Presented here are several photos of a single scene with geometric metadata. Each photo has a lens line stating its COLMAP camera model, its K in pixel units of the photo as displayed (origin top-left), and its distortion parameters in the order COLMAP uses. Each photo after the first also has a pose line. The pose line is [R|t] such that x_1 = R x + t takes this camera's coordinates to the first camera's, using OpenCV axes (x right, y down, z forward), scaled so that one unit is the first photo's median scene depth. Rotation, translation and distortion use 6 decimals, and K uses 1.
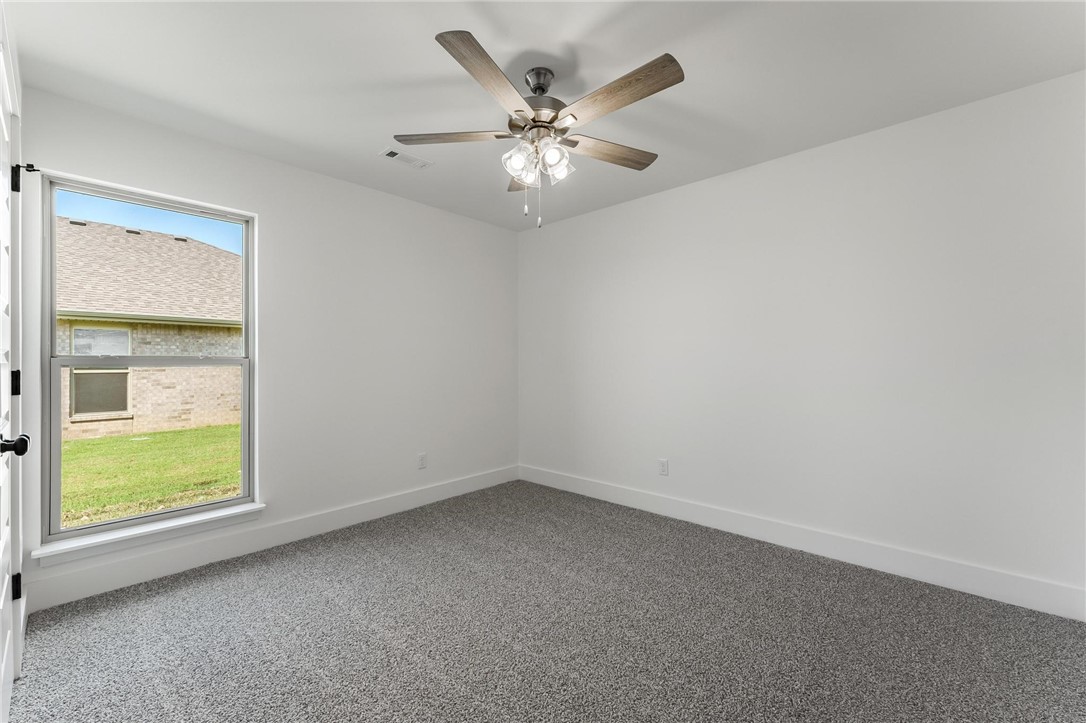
lens RADIAL K [[439.7, 0, 542.6], [0, 439.7, 366.7], [0, 0, 1]] dist [0.001016, 0.000043]
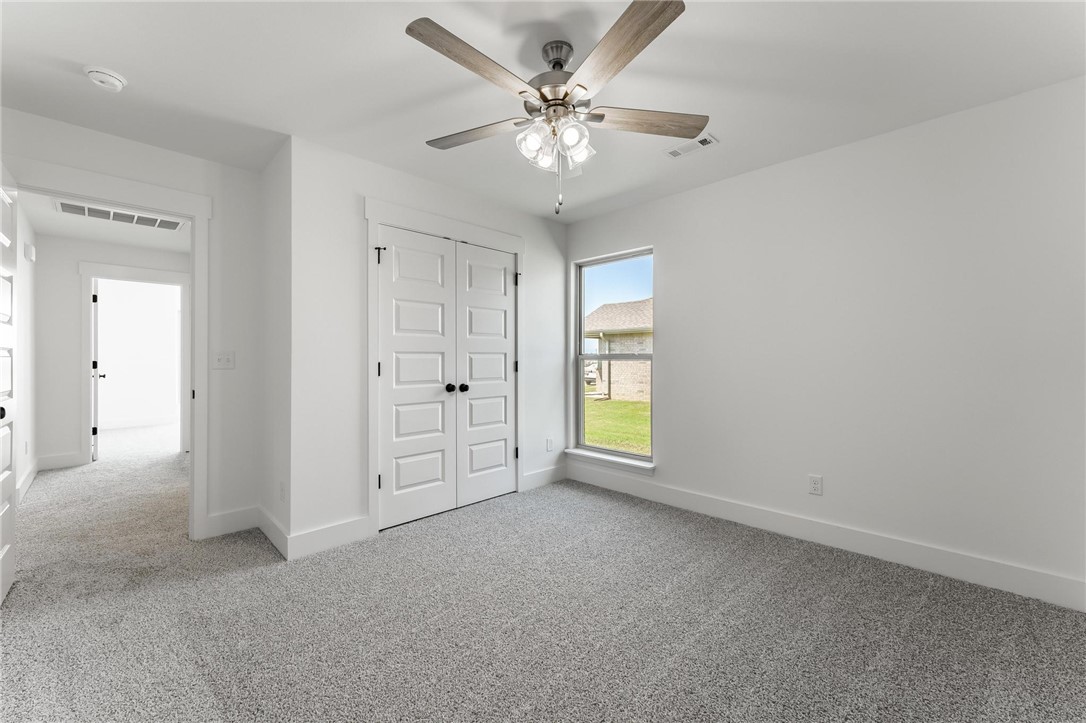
lens RADIAL K [[427.6, 0, 544.6], [0, 427.6, 359.0], [0, 0, 1]] dist [0.000828, -0.000022]
pose [[-0.023663, 0.003639, -0.999713, 0.793503], [-0.009211, 0.999950, 0.003858, -0.008188], [0.999678, 0.009299, -0.023628, 0.875038]]
